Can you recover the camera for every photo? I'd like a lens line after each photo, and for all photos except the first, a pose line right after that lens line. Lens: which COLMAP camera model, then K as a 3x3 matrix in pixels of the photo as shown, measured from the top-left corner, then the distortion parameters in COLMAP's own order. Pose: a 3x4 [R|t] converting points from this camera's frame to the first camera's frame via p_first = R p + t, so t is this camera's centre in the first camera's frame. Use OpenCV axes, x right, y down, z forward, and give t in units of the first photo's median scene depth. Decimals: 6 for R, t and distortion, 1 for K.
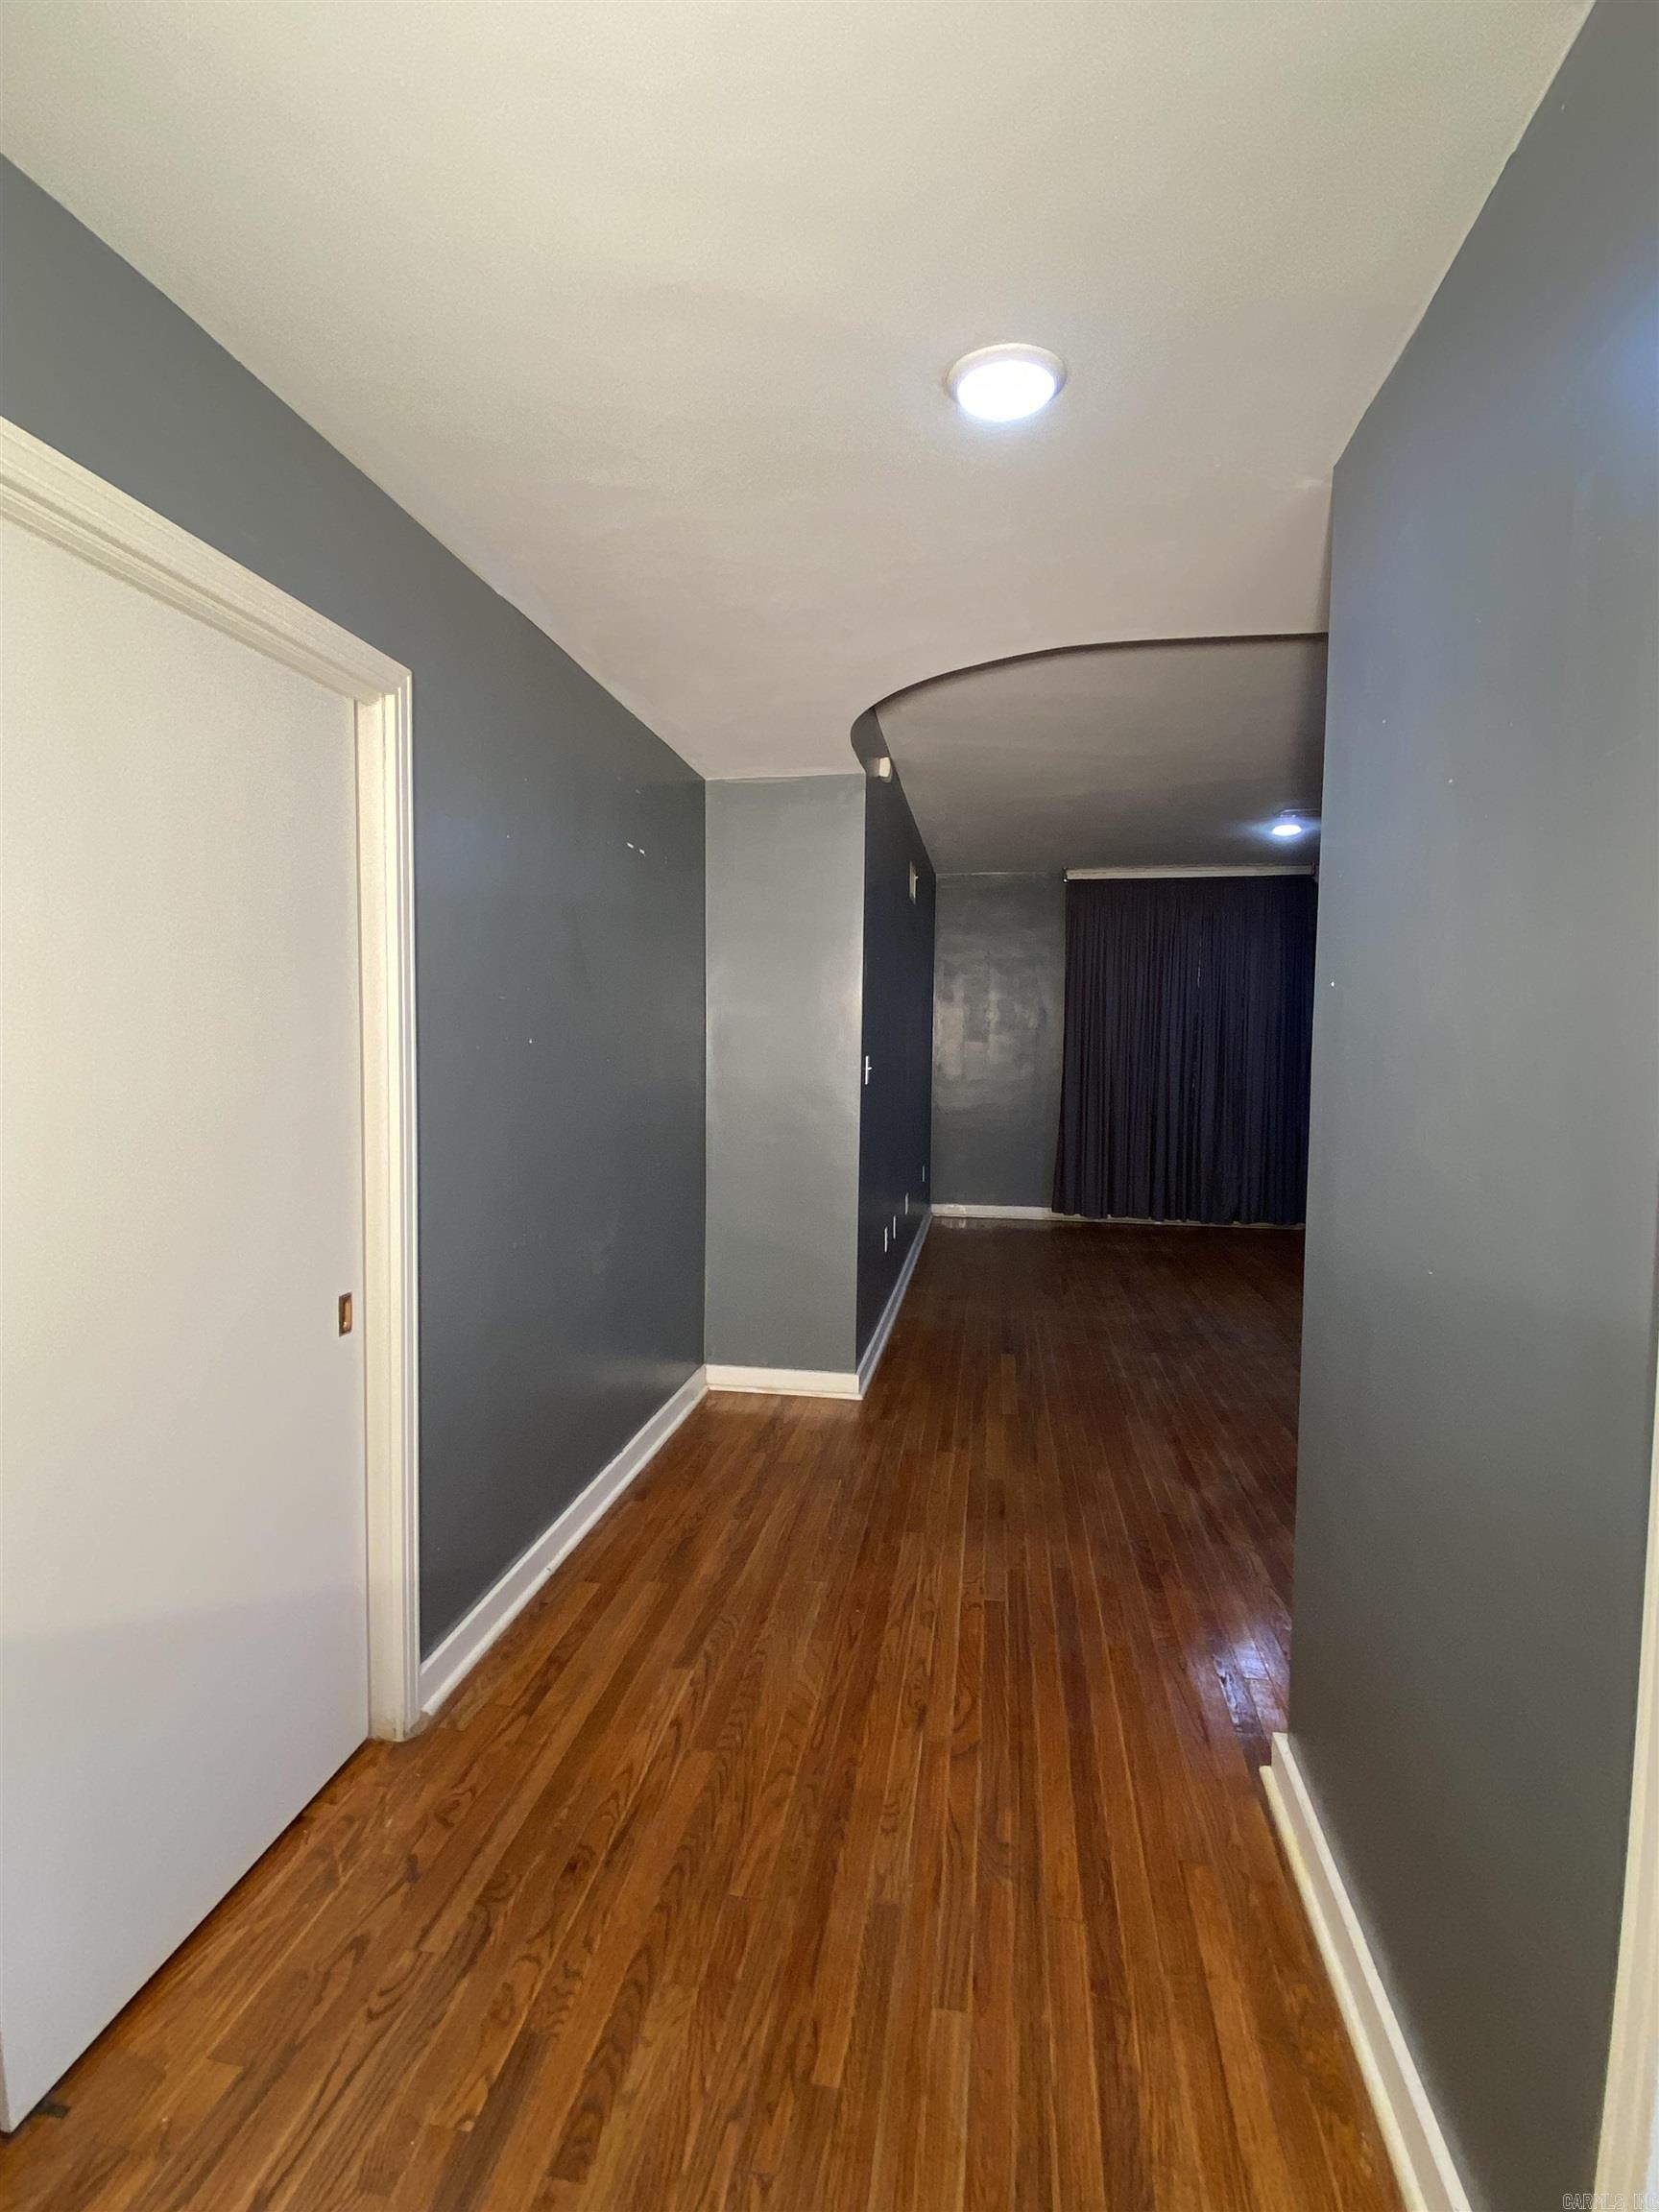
lens RADIAL K [[1052.6, 0, 834.5], [0, 1052.6, 1098.7], [0, 0, 1]] dist [-0.021001, -0.000409]
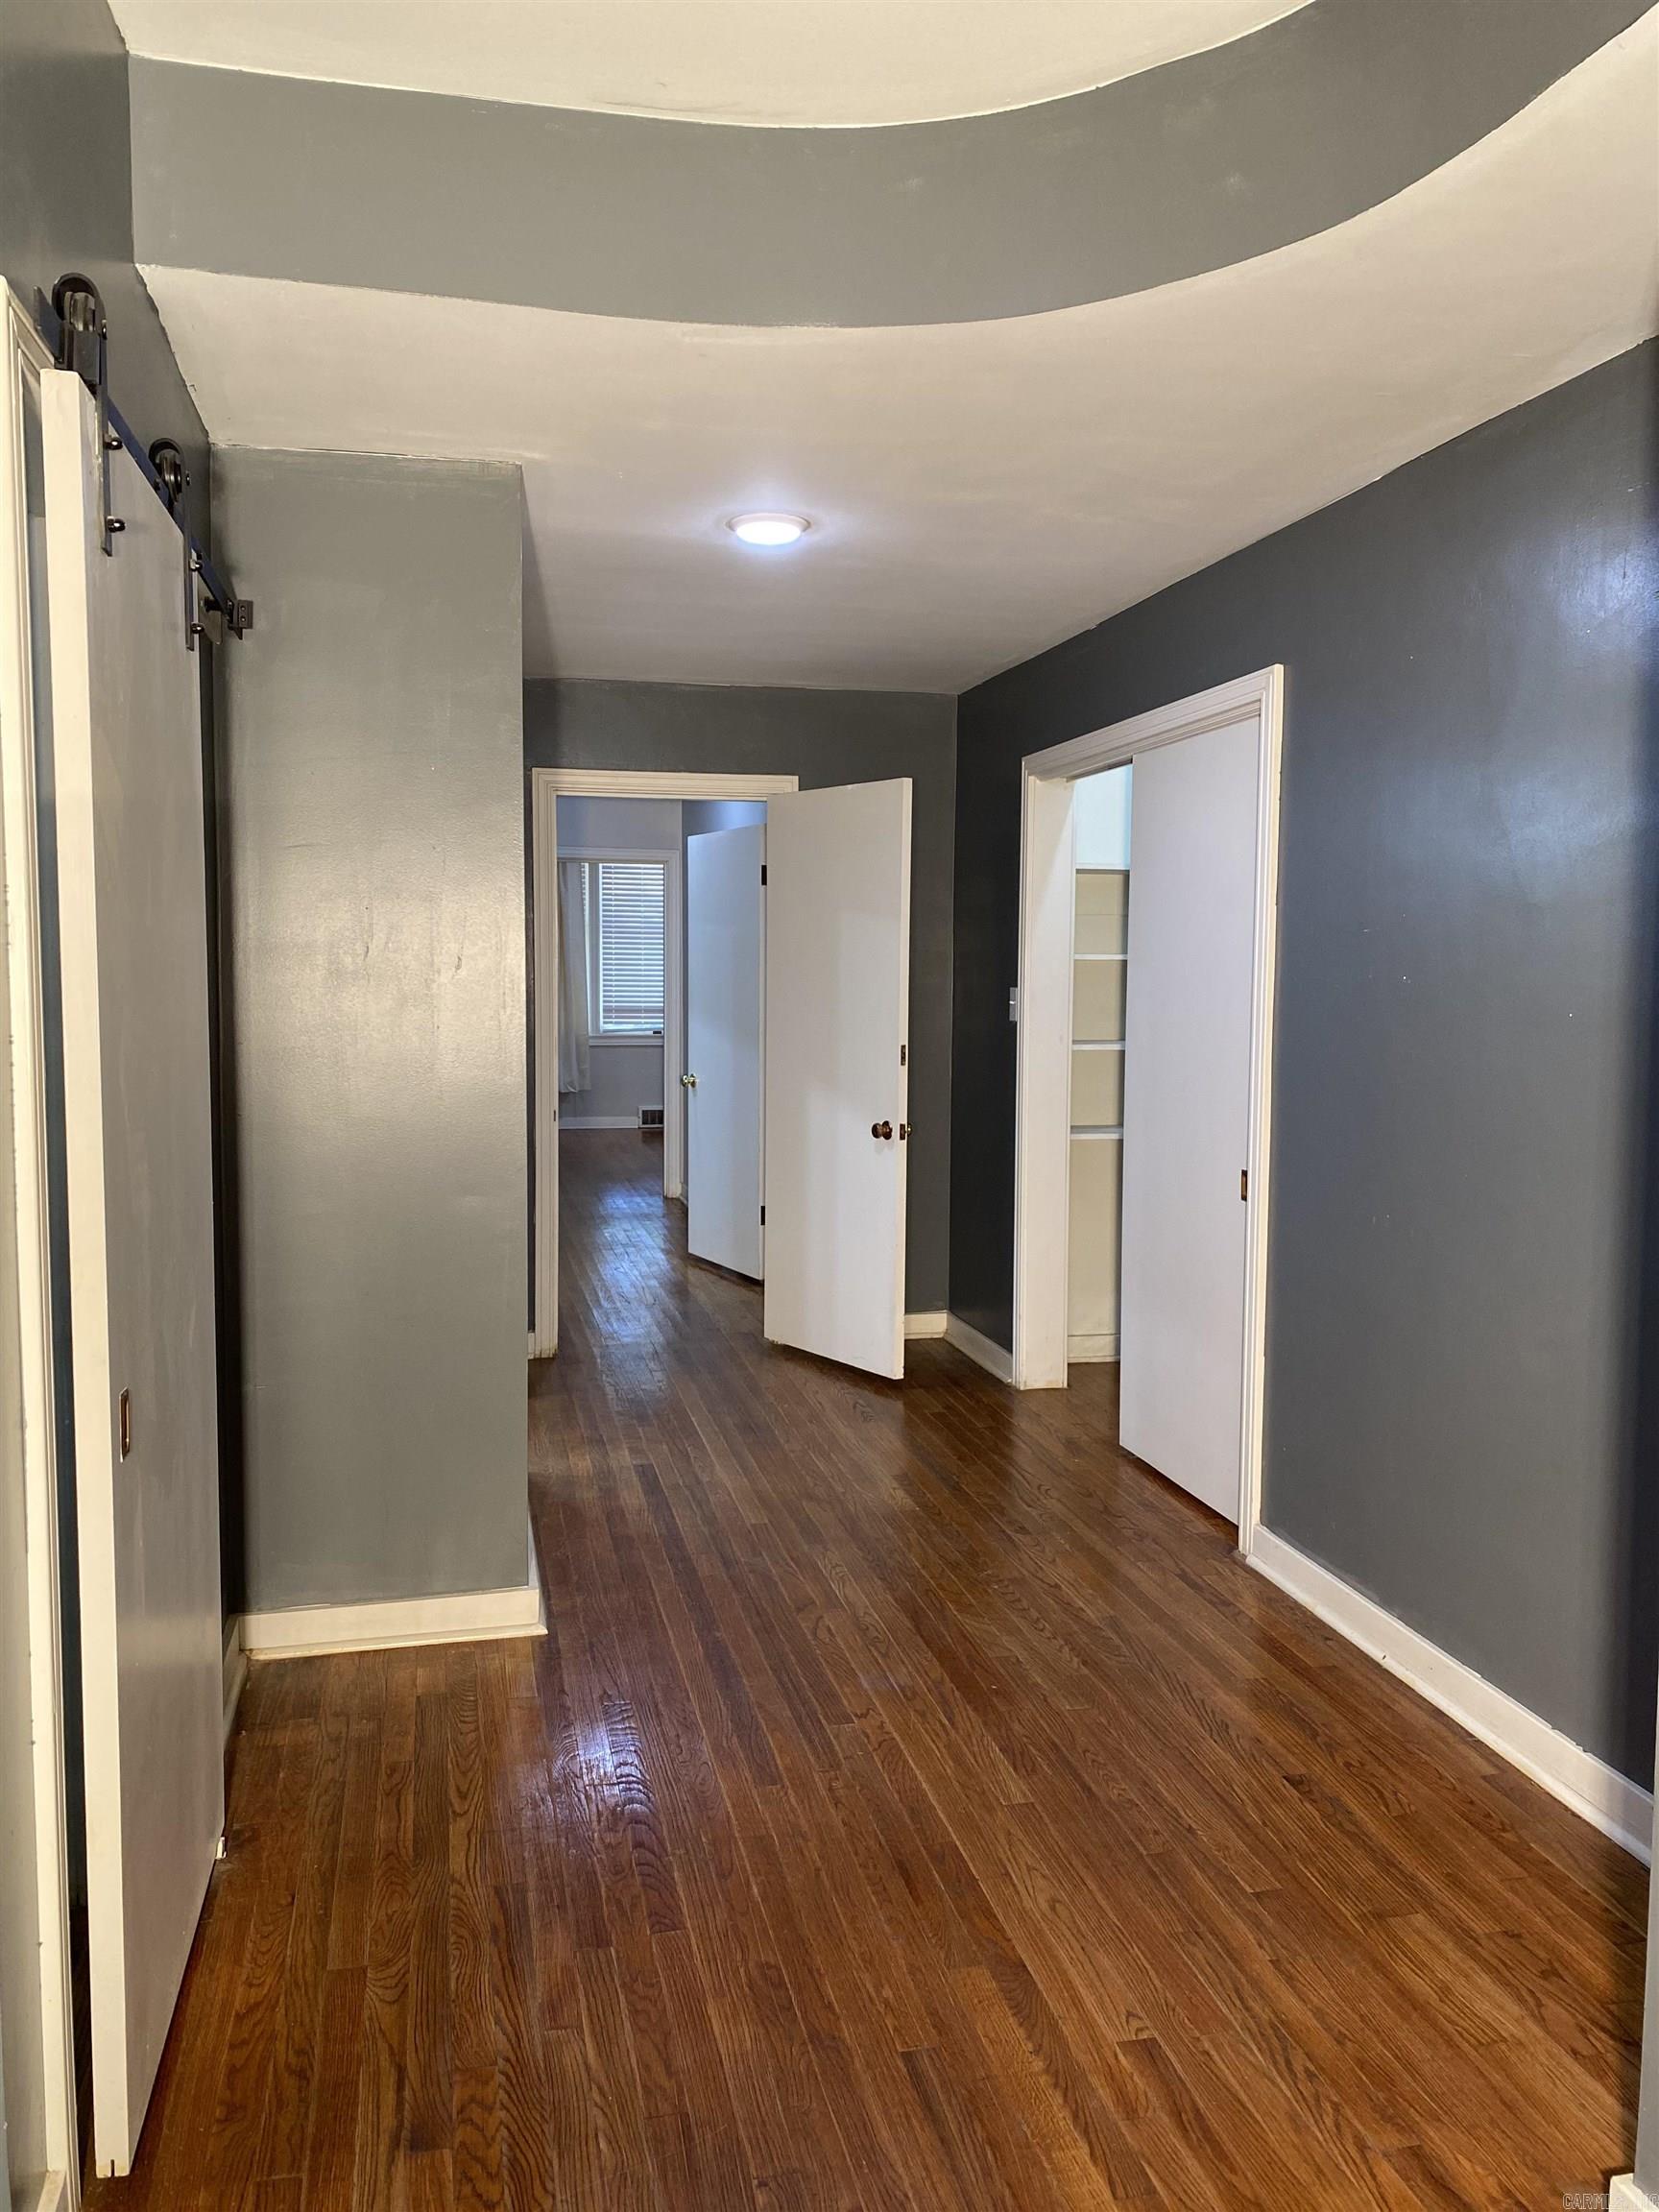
lens RADIAL K [[1669.3, 0, 833.2], [0, 1669.3, 1100.2], [0, 0, 1]] dist [0.000888, 0.000728]
pose [[-0.926992, 0.017009, -0.374696, 0.442048], [-0.034321, 0.990934, 0.129894, -0.085918], [0.373508, 0.133270, -0.918004, 1.503946]]
